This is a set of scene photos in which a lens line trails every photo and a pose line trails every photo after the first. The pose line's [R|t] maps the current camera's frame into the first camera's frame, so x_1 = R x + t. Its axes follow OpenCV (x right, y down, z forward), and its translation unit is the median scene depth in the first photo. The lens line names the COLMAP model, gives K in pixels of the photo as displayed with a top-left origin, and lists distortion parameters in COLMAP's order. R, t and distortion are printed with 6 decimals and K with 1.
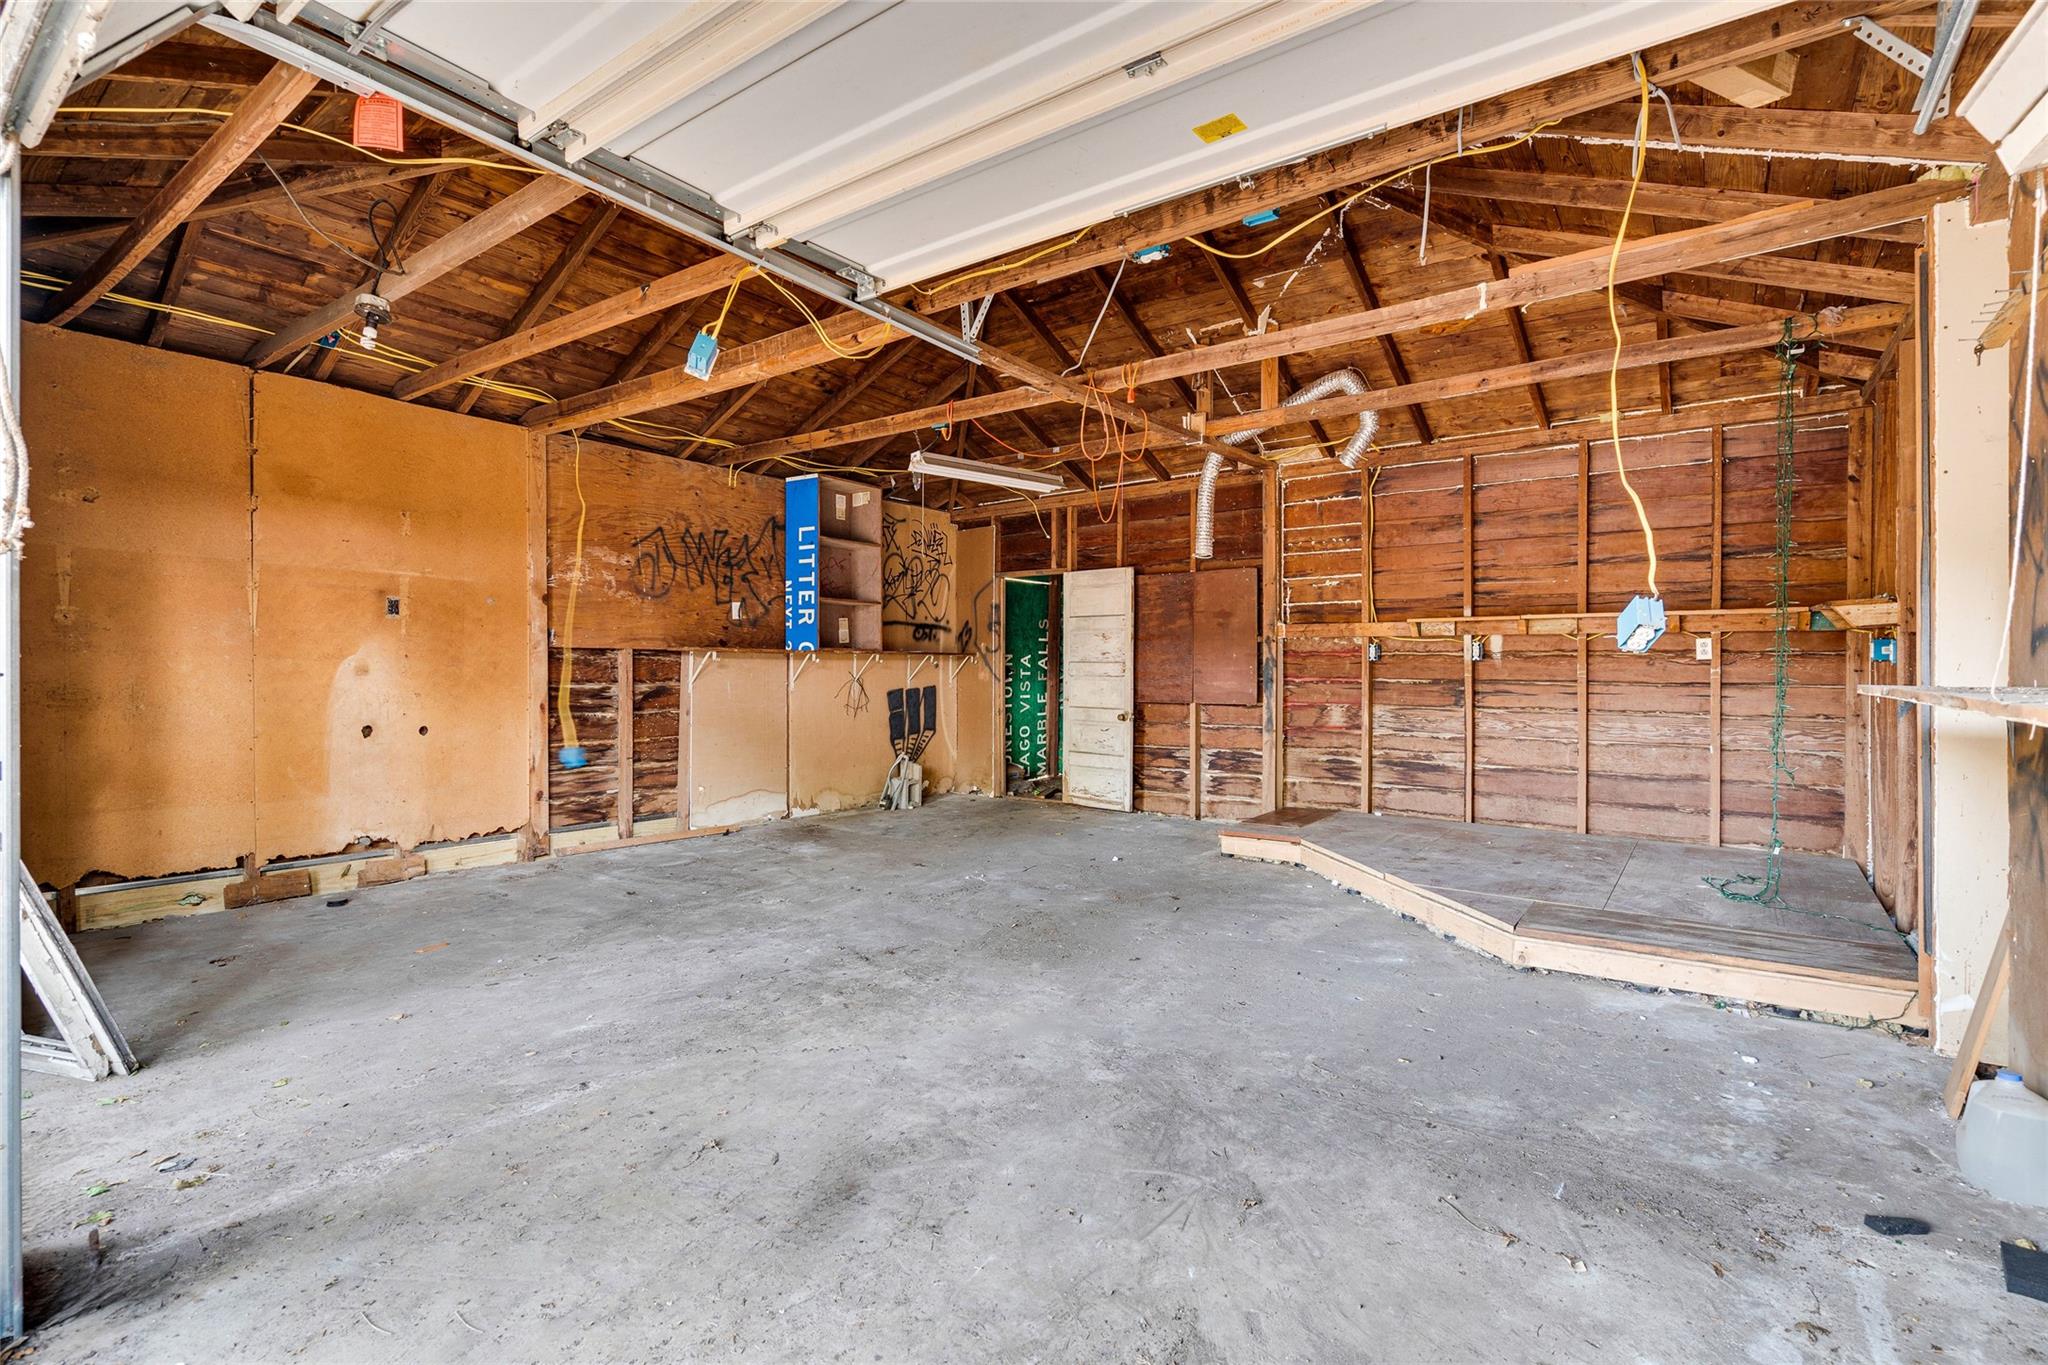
lens RADIAL K [[935.6, 0, 1030.1], [0, 935.6, 660.1], [0, 0, 1]] dist [-0.010240, 0.000785]
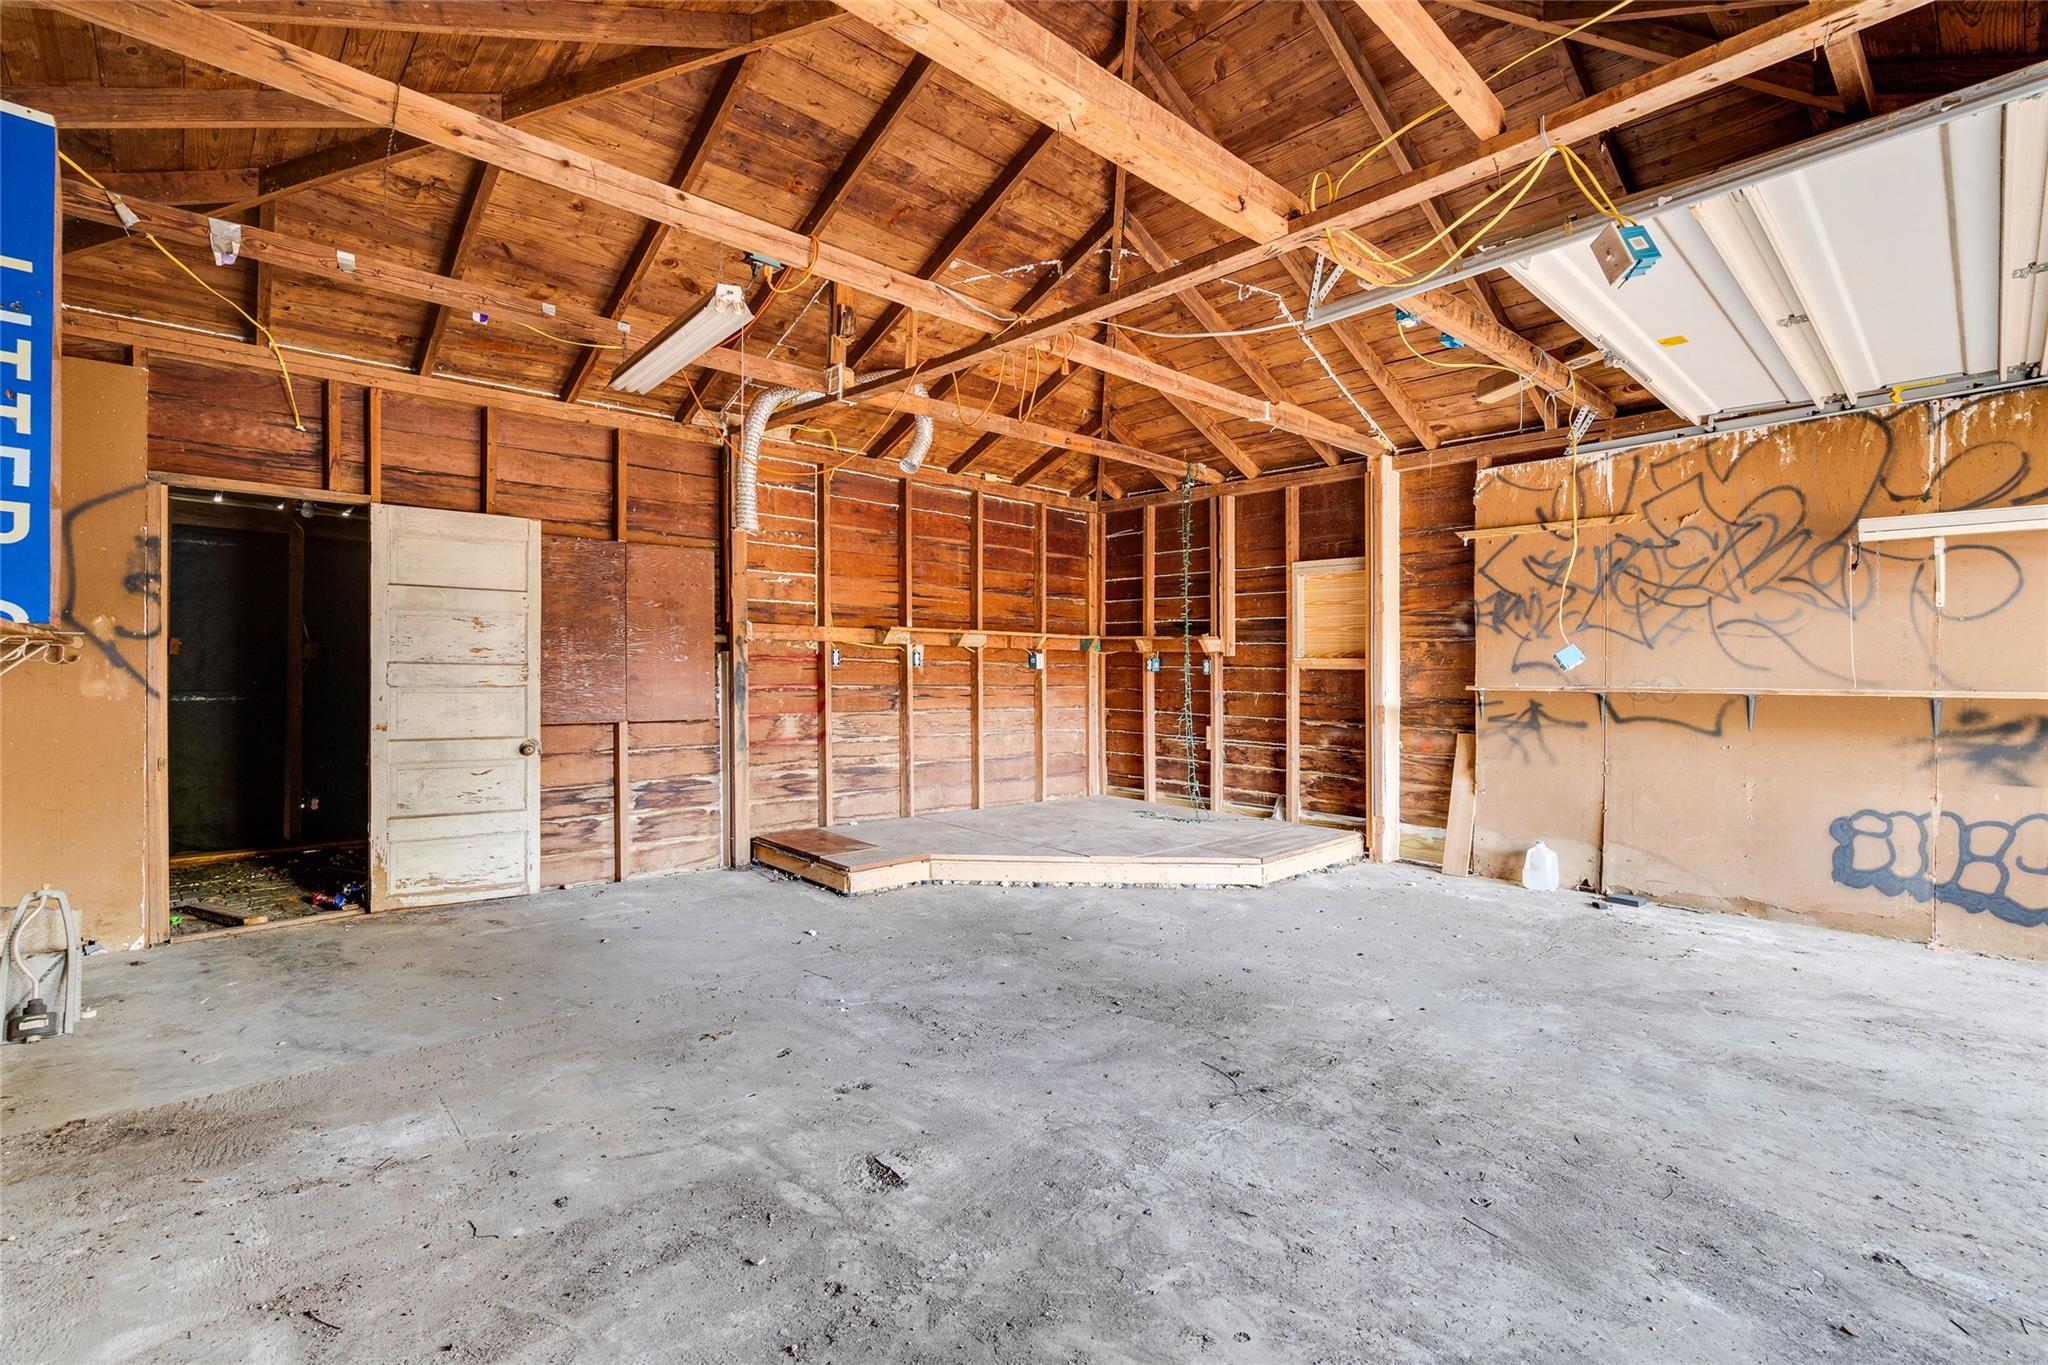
lens RADIAL K [[935.6, 0, 1030.1], [0, 935.6, 660.1], [0, 0, 1]] dist [-0.010240, 0.000785]
pose [[0.183506, 0.013548, 0.982925, -0.806282], [-0.010765, 0.999873, -0.011772, 0.005968], [-0.982960, -0.008421, 0.183628, 0.934494]]
